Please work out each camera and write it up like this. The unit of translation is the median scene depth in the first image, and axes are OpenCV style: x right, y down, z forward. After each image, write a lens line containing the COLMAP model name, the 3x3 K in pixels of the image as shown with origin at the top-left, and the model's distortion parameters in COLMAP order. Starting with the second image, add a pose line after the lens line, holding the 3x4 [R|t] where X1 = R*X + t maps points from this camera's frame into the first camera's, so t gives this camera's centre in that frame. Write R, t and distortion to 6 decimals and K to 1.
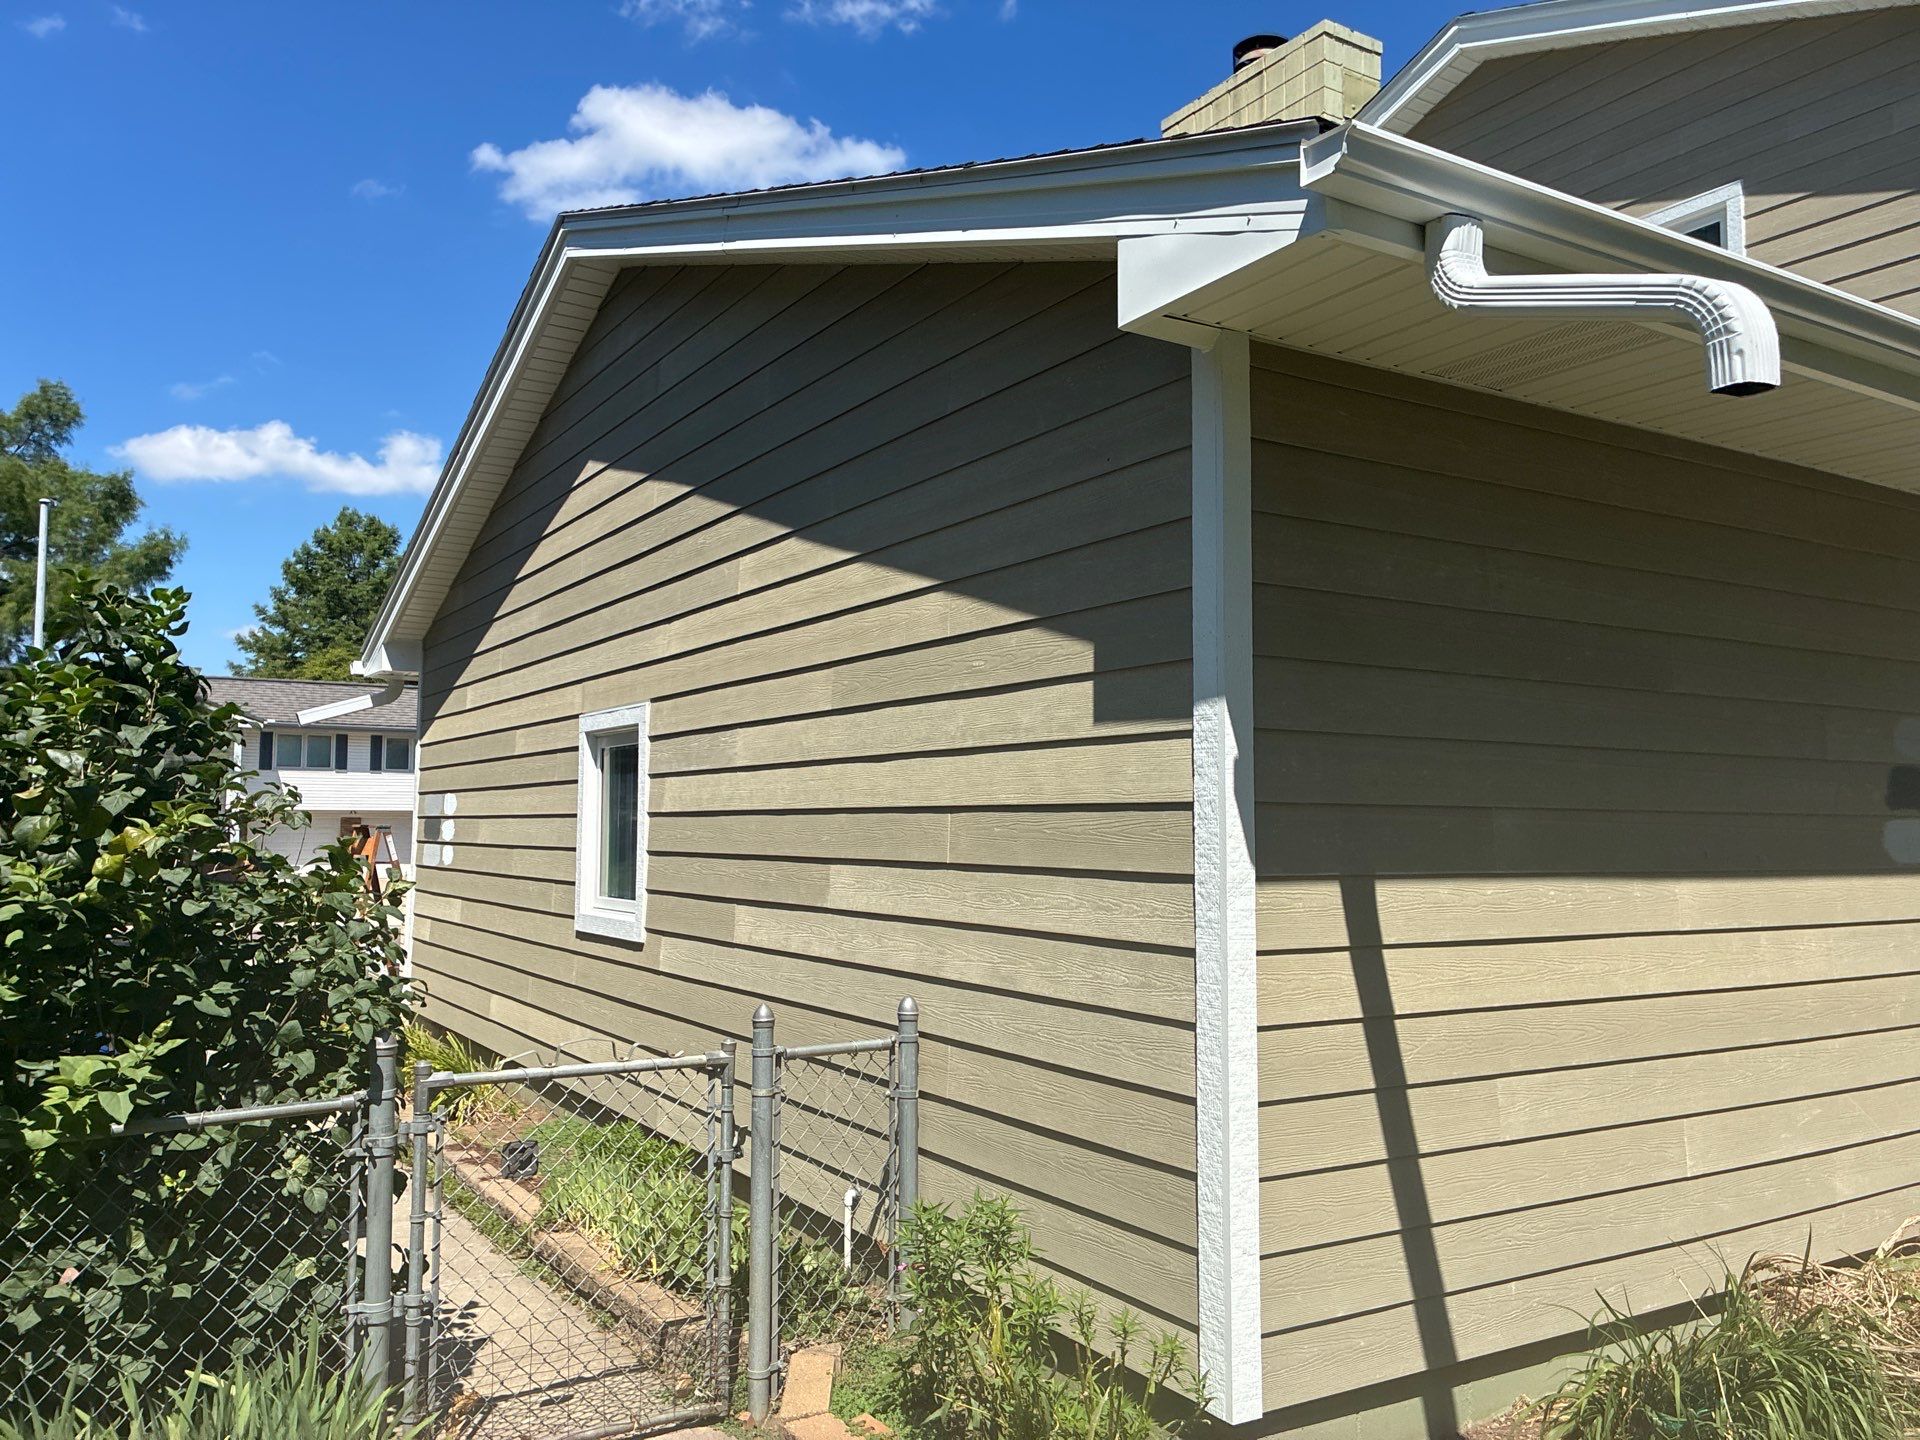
lens RADIAL K [[1486.9, 0, 960.0], [0, 1486.9, 720.0], [0, 0, 1]] dist [0.000023, 0.001395]
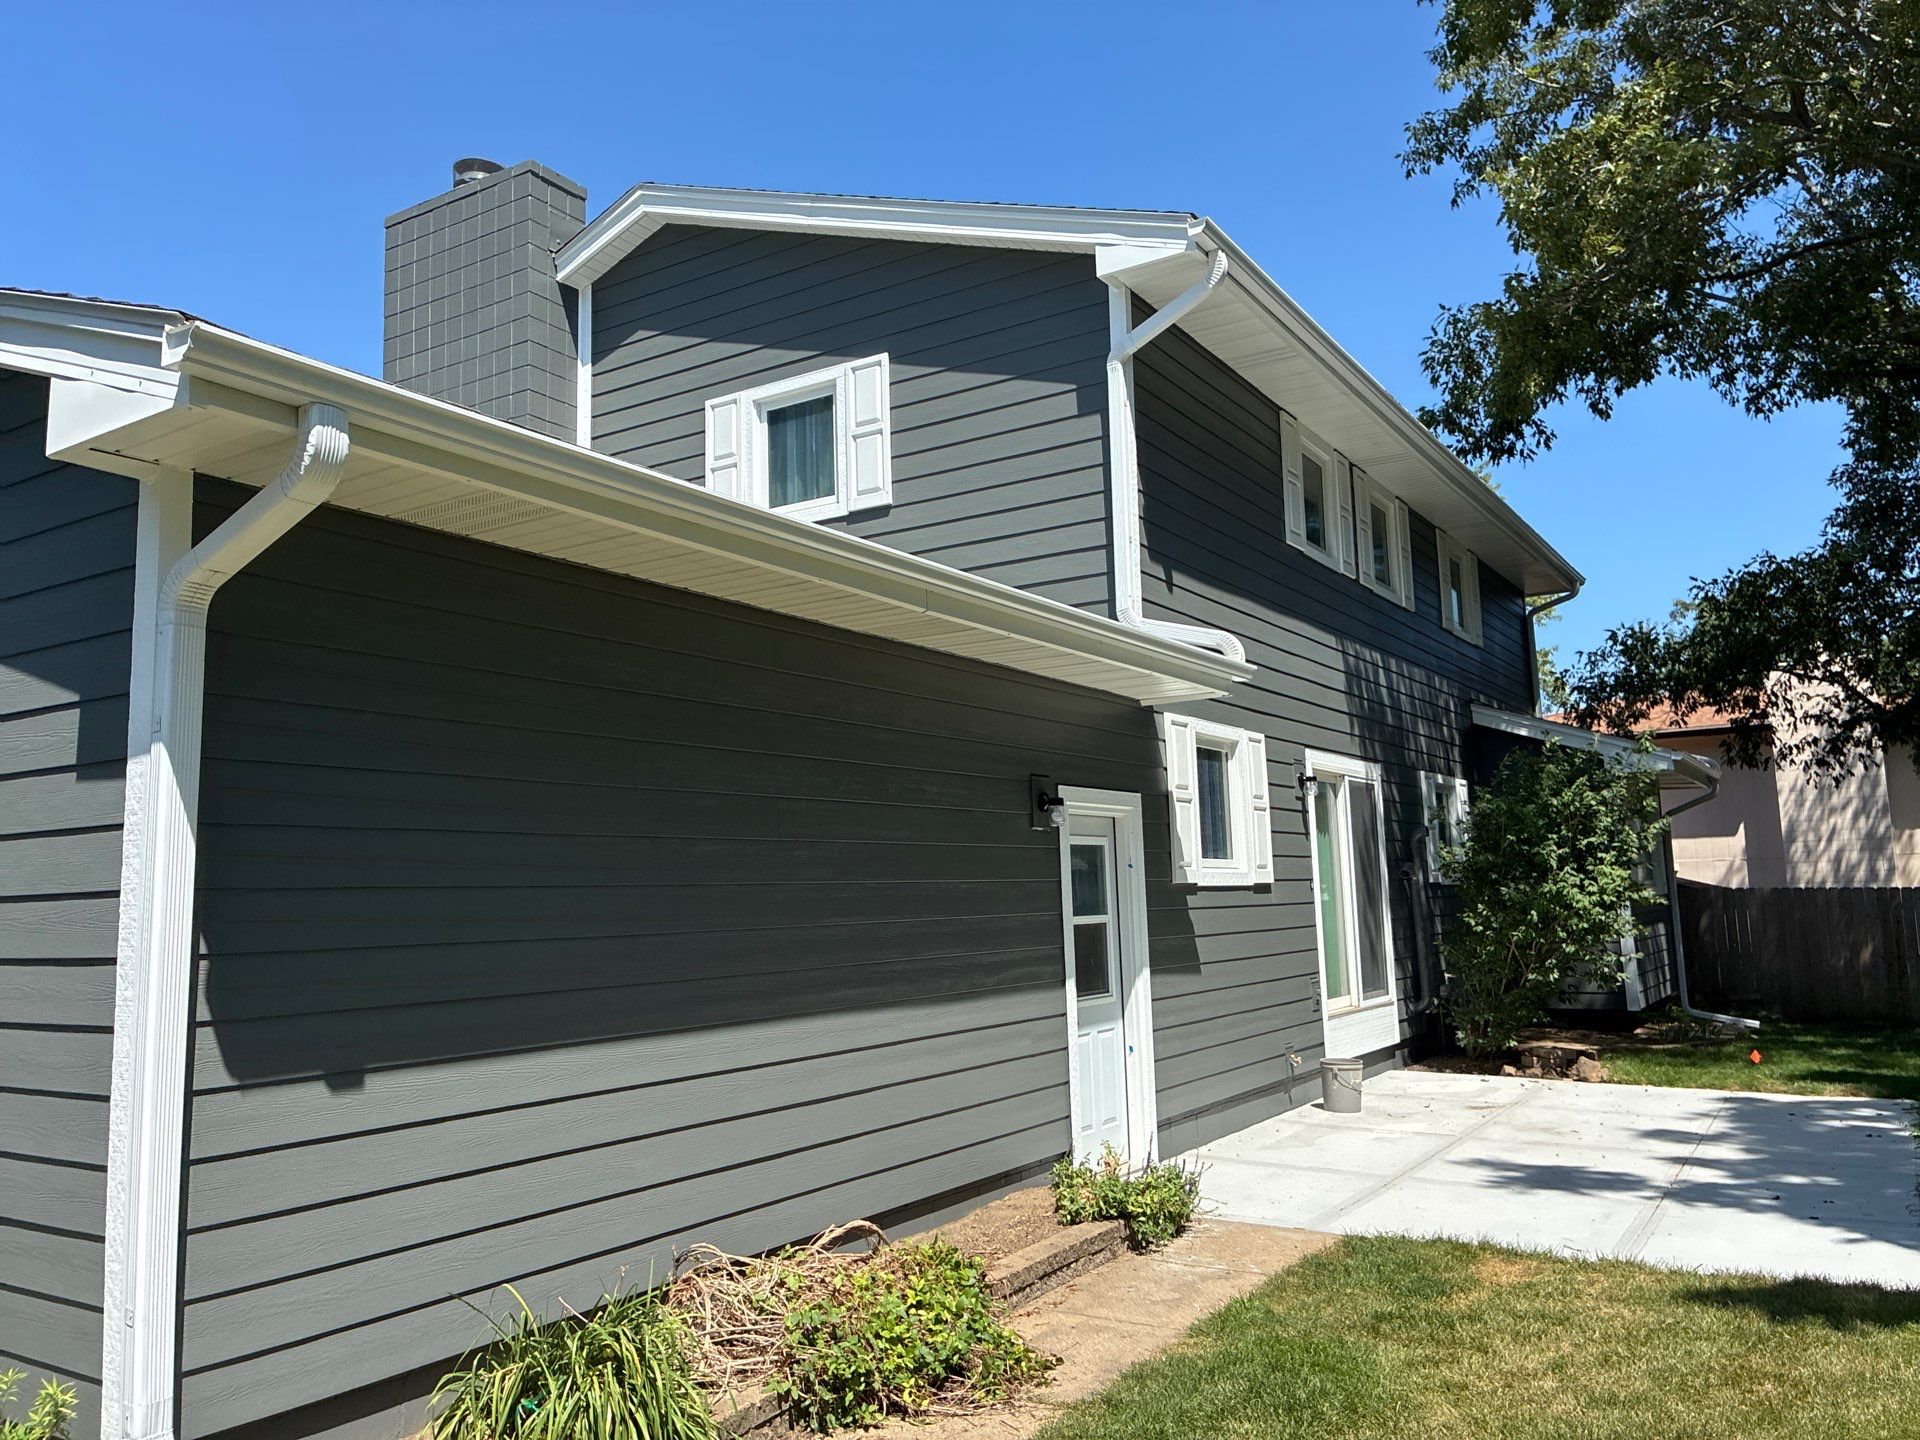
lens RADIAL K [[1438.6, 0, 963.0], [0, 1438.6, 702.1], [0, 0, 1]] dist [-0.007448, -0.000793]
pose [[0.896669, 0.036803, 0.441170, 0.244987], [-0.009857, 0.997951, -0.063217, -0.022097], [-0.442592, 0.052336, 0.895194, -0.225685]]
